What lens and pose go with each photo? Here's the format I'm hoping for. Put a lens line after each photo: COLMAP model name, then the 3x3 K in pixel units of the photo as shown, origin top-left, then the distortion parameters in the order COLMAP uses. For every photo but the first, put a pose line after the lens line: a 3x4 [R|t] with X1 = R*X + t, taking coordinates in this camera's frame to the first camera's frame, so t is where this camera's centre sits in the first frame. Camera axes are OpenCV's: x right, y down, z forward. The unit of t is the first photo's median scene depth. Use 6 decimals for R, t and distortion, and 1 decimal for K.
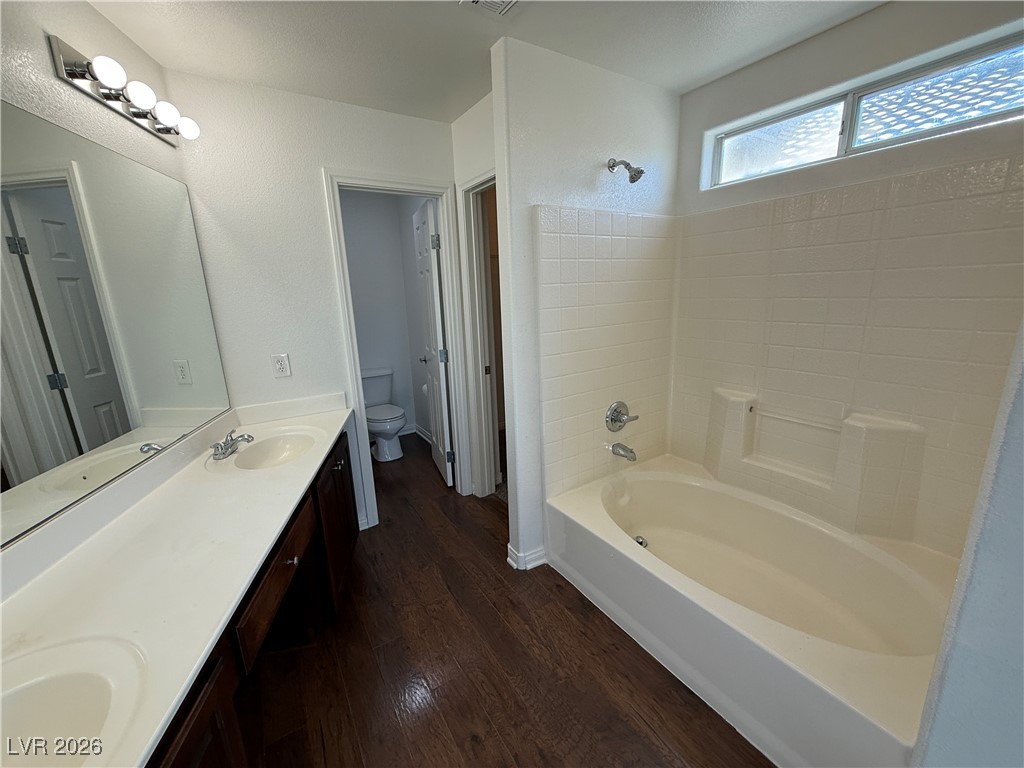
lens RADIAL K [[406.1, 0, 507.0], [0, 406.1, 383.4], [0, 0, 1]] dist [-0.000292, 0.000757]
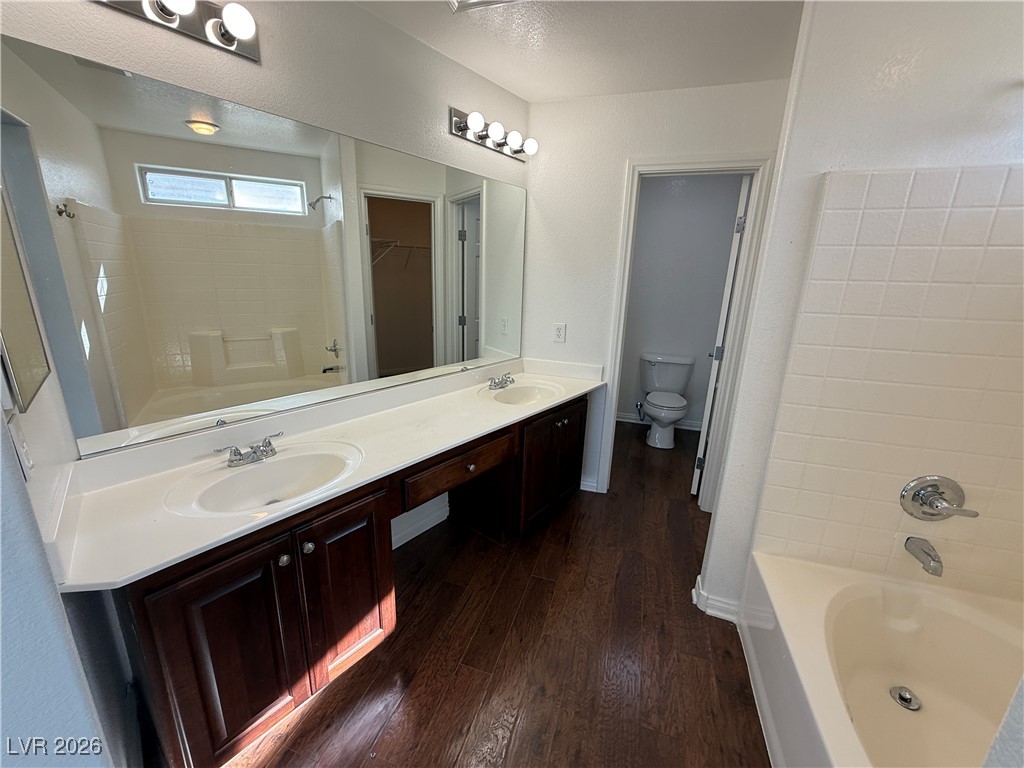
lens RADIAL K [[406.1, 0, 512.6], [0, 406.1, 381.9], [0, 0, 1]] dist [-0.000292, 0.000757]
pose [[0.639024, 0.249004, -0.727767, 0.289827], [-0.222941, 0.965497, 0.134587, -0.035091], [0.736169, 0.076245, 0.672489, 0.089714]]
